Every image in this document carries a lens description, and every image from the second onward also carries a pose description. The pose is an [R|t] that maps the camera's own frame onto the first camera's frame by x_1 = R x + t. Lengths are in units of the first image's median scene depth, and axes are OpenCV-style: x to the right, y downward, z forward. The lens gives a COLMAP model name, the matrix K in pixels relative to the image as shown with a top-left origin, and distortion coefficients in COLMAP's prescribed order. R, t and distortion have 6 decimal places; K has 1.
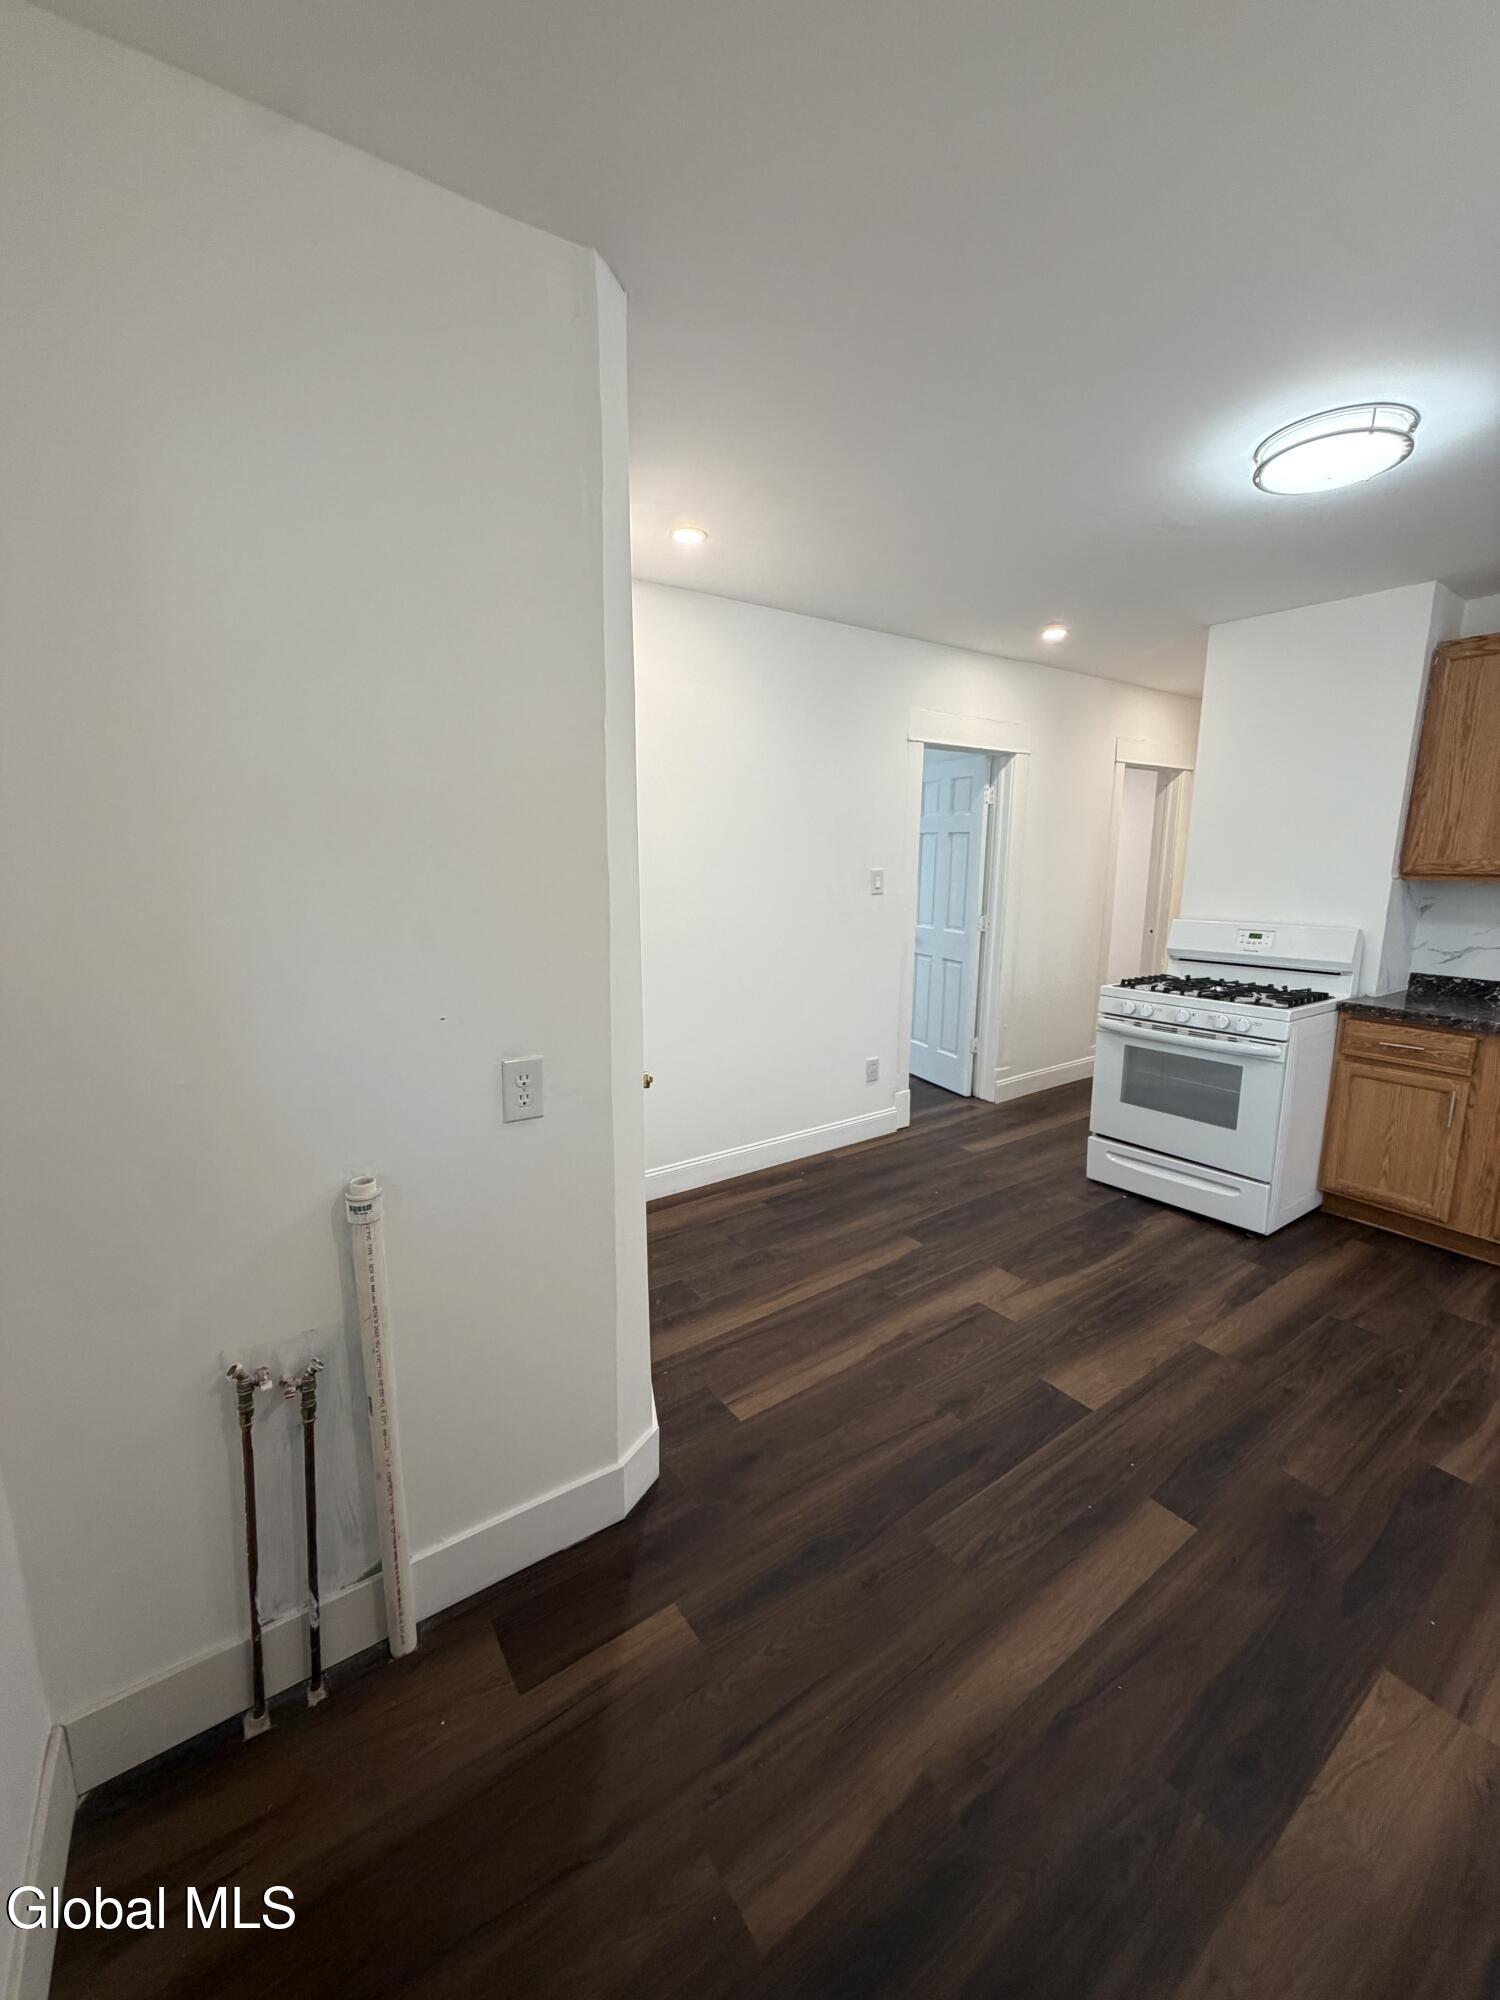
lens RADIAL K [[801.4, 0, 747.5], [0, 801.4, 990.3], [0, 0, 1]] dist [-0.002506, -0.000335]
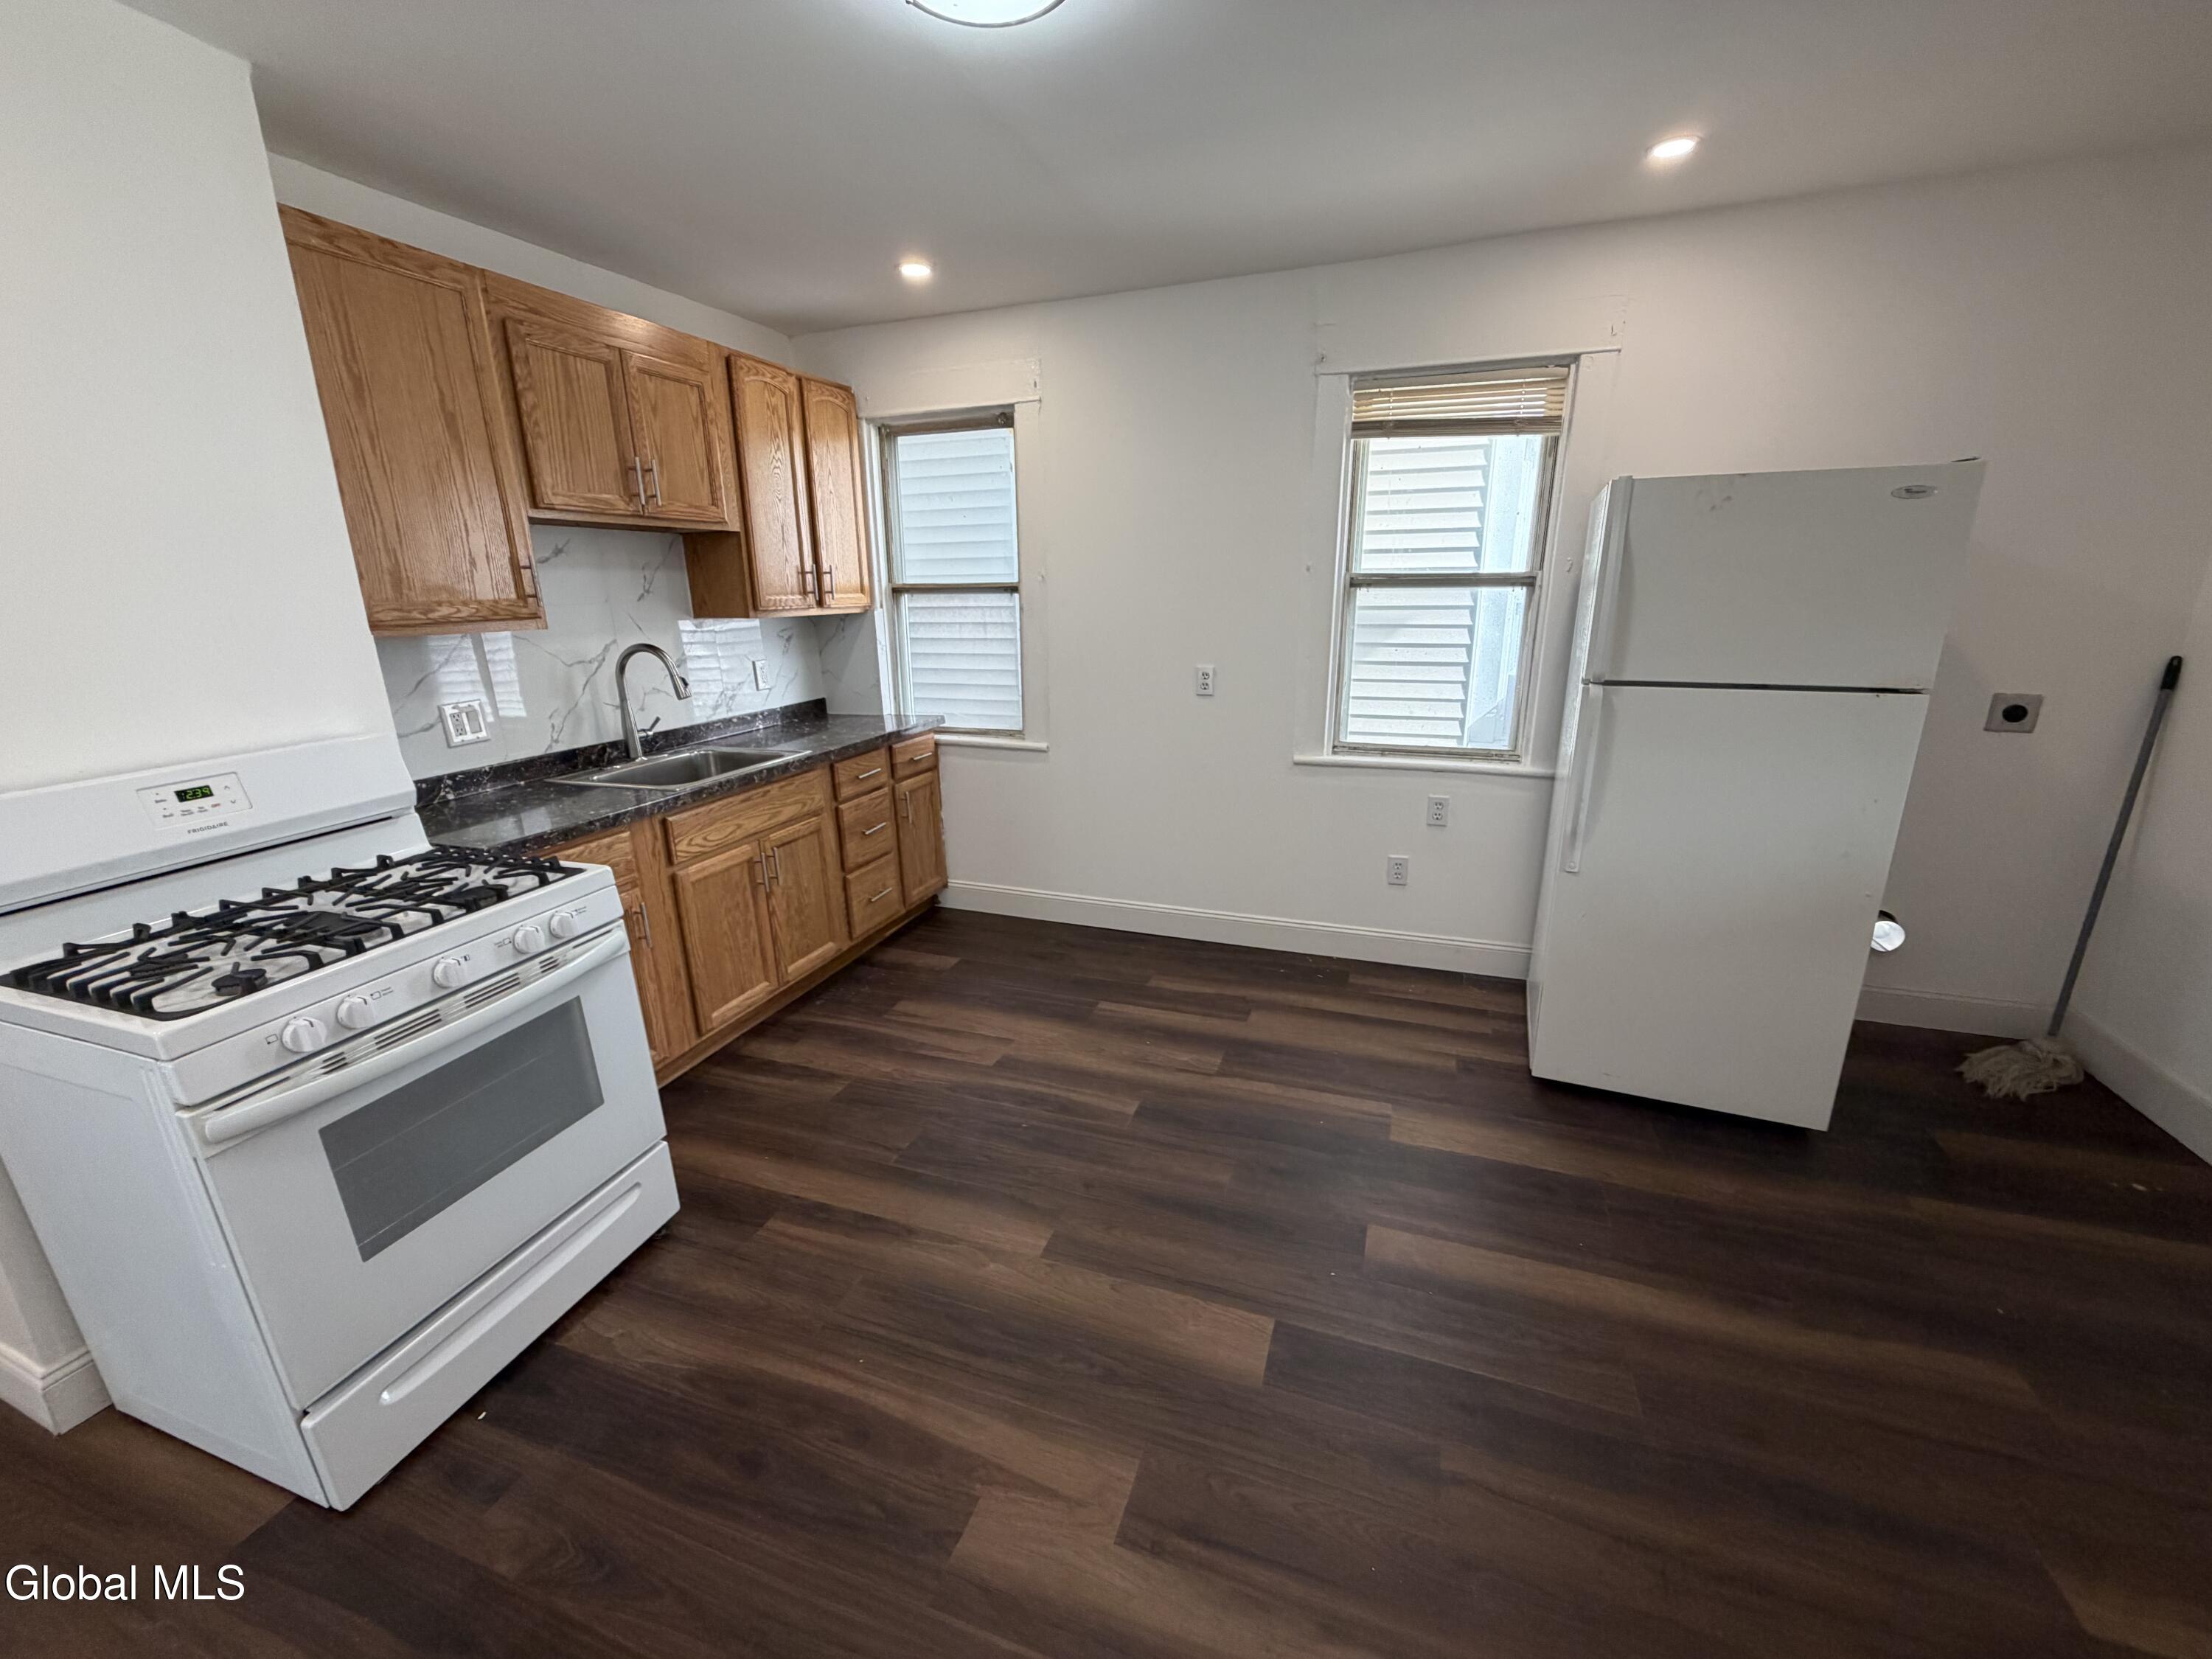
lens RADIAL K [[880.7, 0, 1102.3], [0, 880.7, 830.6], [0, 0, 1]] dist [-0.000049, -0.000228]
pose [[-0.577806, -0.216810, 0.786851, -0.026108], [0.155620, 0.917119, 0.366981, -0.178044], [-0.801201, 0.334494, -0.496176, 1.028179]]
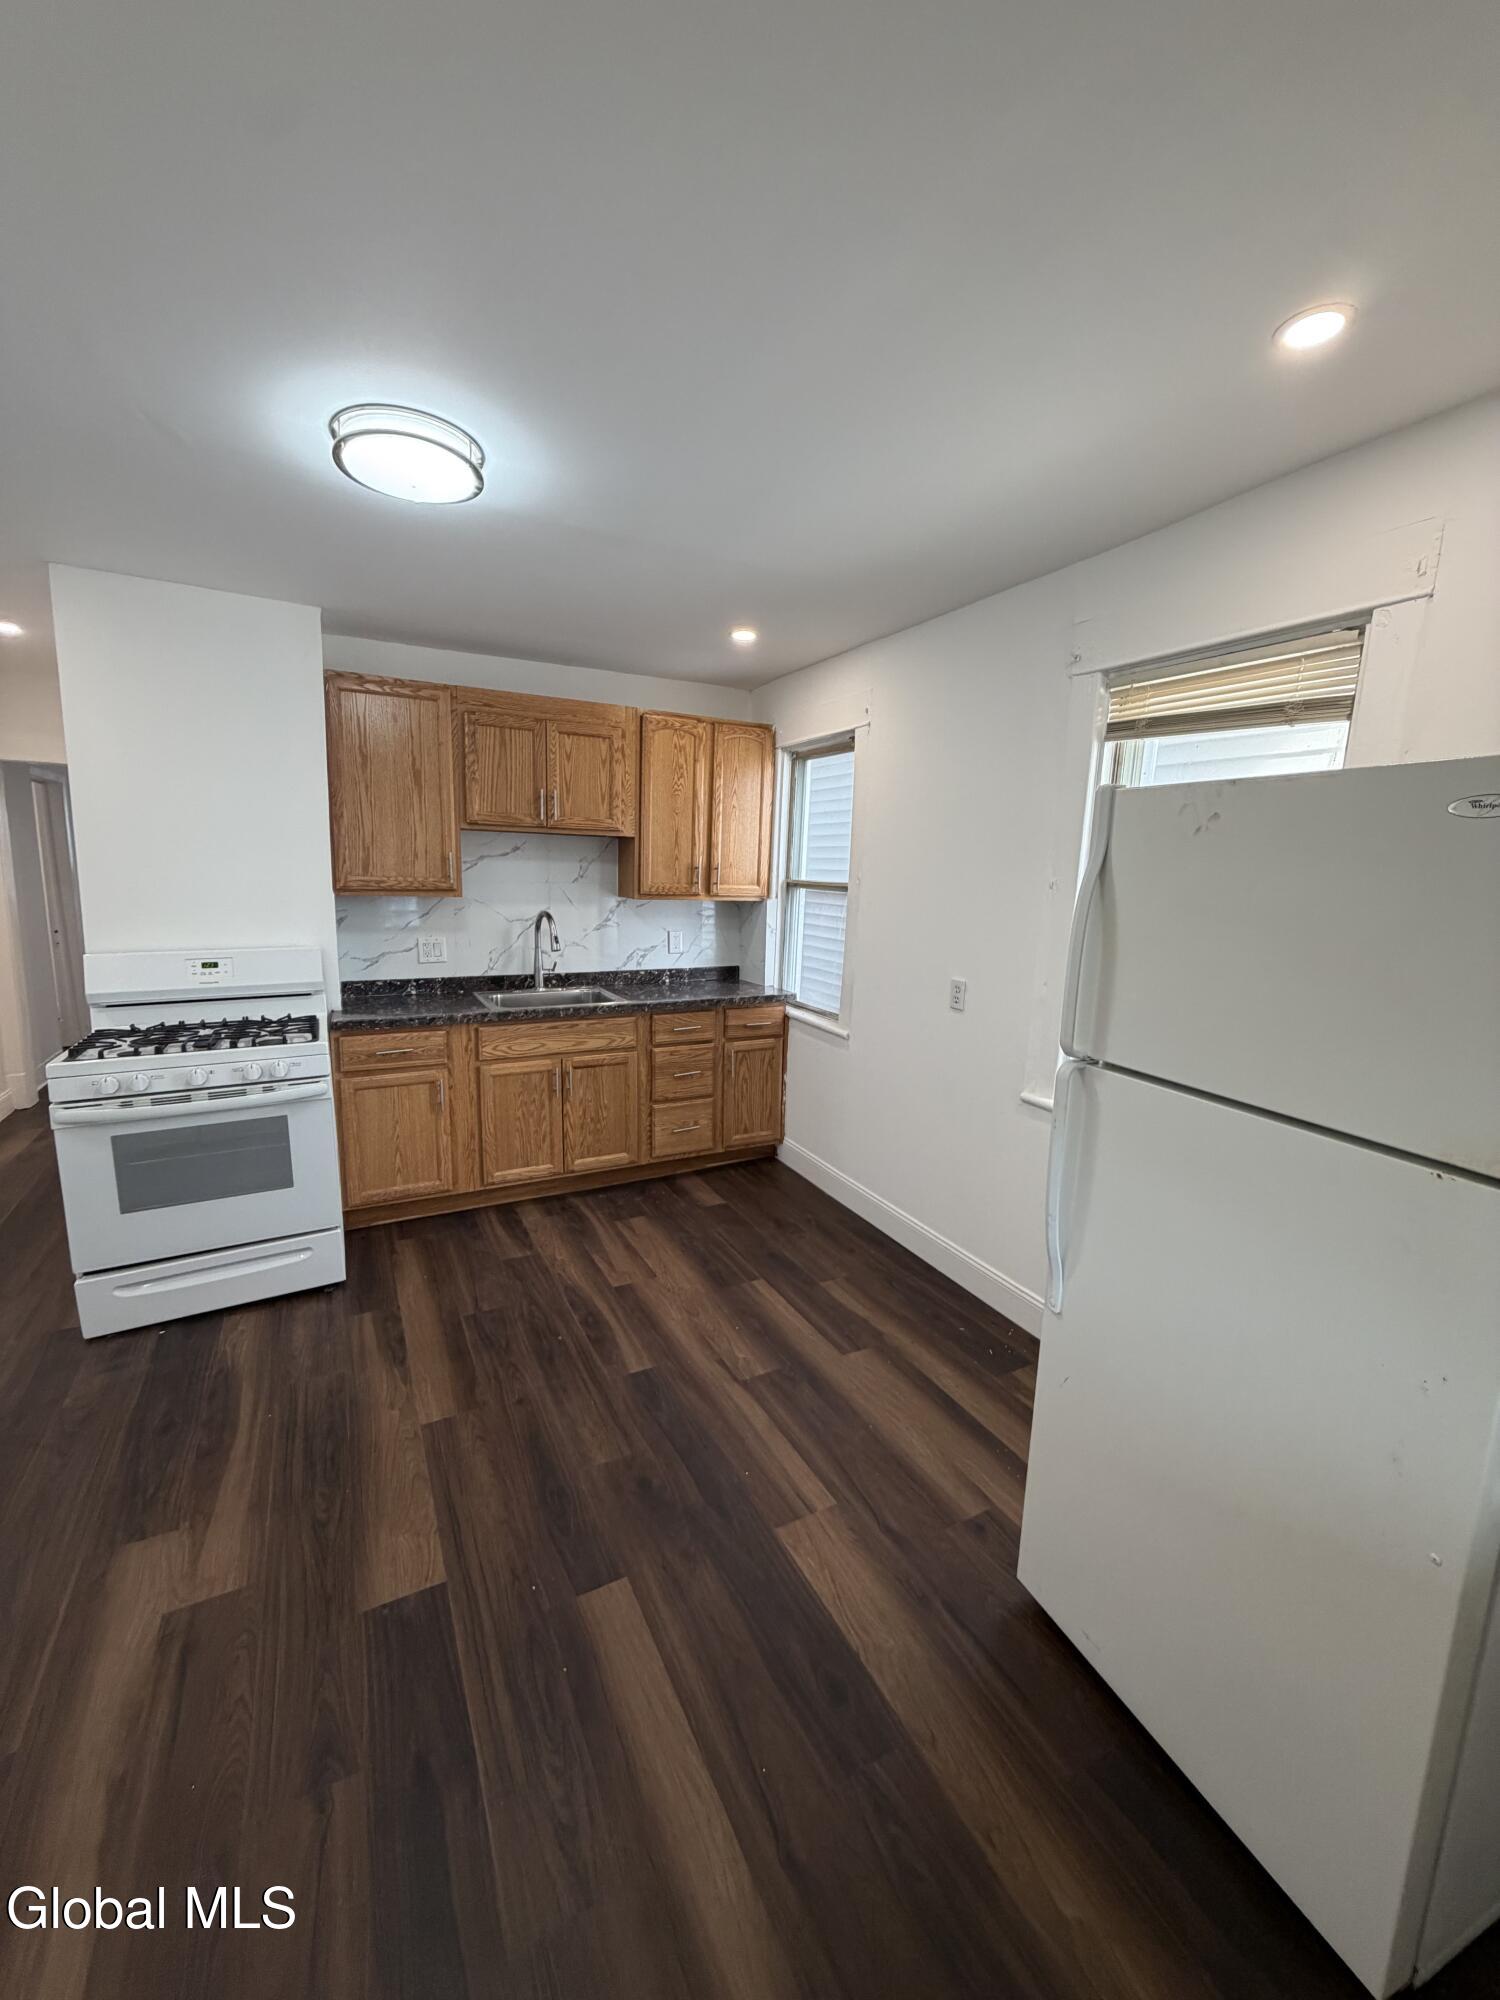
lens RADIAL K [[796.3, 0, 750.2], [0, 796.3, 995.8], [0, 0, 1]] dist [-0.000049, -0.000228]
pose [[0.125934, -0.159476, 0.979136, -0.160823], [0.145598, 0.979277, 0.140772, -0.086686], [-0.981296, 0.124832, 0.146544, 0.375534]]
